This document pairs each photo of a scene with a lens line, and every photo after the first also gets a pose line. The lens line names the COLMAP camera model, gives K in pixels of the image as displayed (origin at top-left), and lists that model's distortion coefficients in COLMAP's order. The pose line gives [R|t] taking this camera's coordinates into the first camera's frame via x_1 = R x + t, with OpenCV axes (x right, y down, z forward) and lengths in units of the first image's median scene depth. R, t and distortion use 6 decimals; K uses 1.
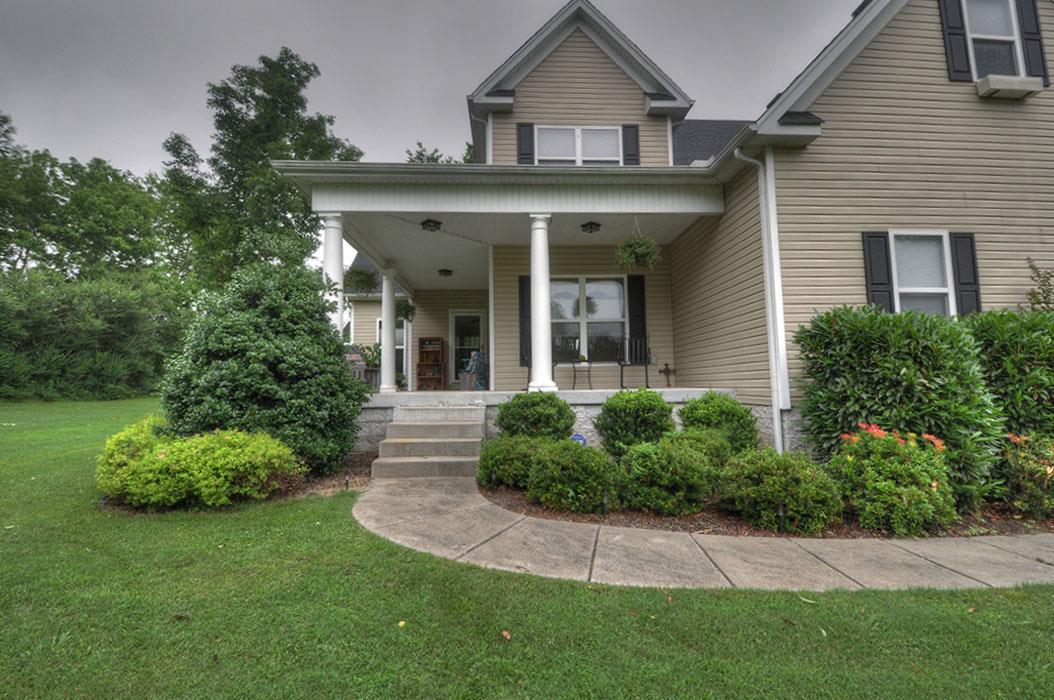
lens RADIAL K [[489.6, 0, 539.0], [0, 489.6, 331.9], [0, 0, 1]] dist [-0.017886, -0.001238]
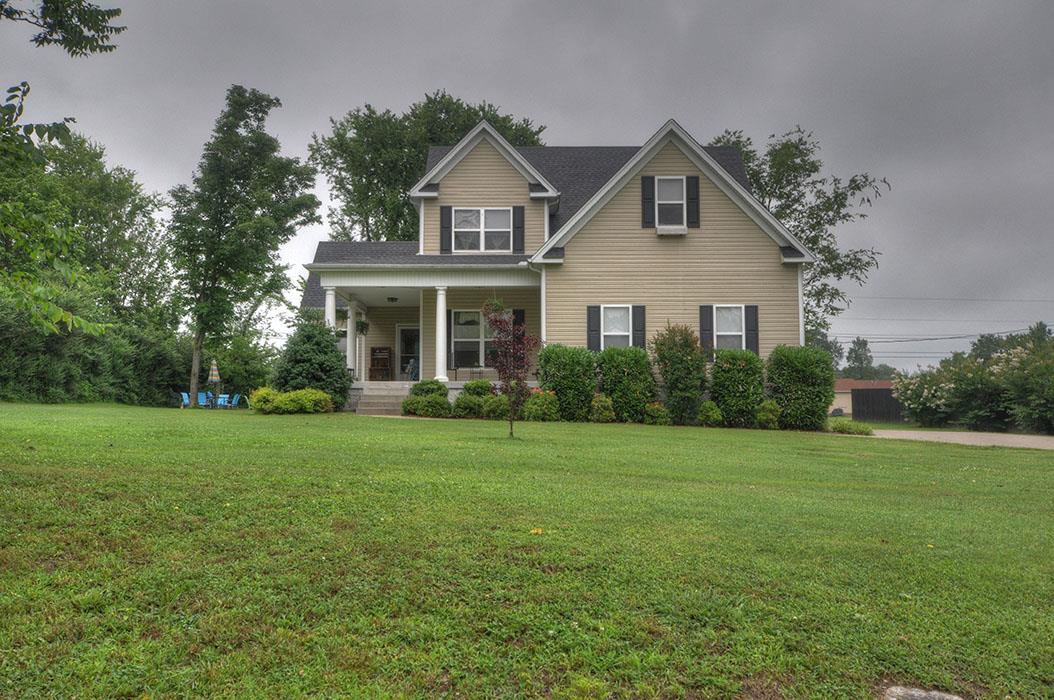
lens RADIAL K [[1019.8, 0, 584.6], [0, 1019.8, 312.3], [0, 0, 1]] dist [0.028272, 0.000000]
pose [[0.999815, 0.011270, -0.015589, 0.661431], [-0.011294, 0.999935, -0.001468, -0.156784], [0.015572, 0.001643, 0.999877, -3.121989]]
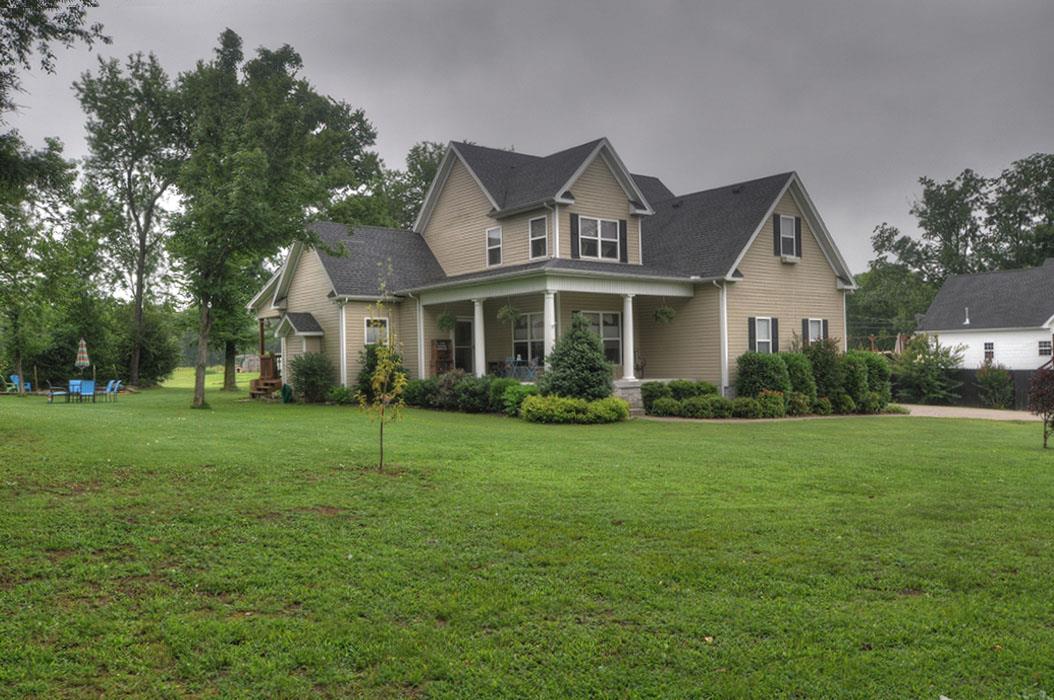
lens RADIAL K [[823.7, 0, 575.7], [0, 823.7, 338.1], [0, 0, 1]] dist [0.009565, 0.002304]
pose [[0.795936, 0.019001, 0.605082, -2.443565], [-0.061773, 0.996839, 0.049955, -0.235542], [-0.602220, -0.077139, 0.794594, -1.735510]]
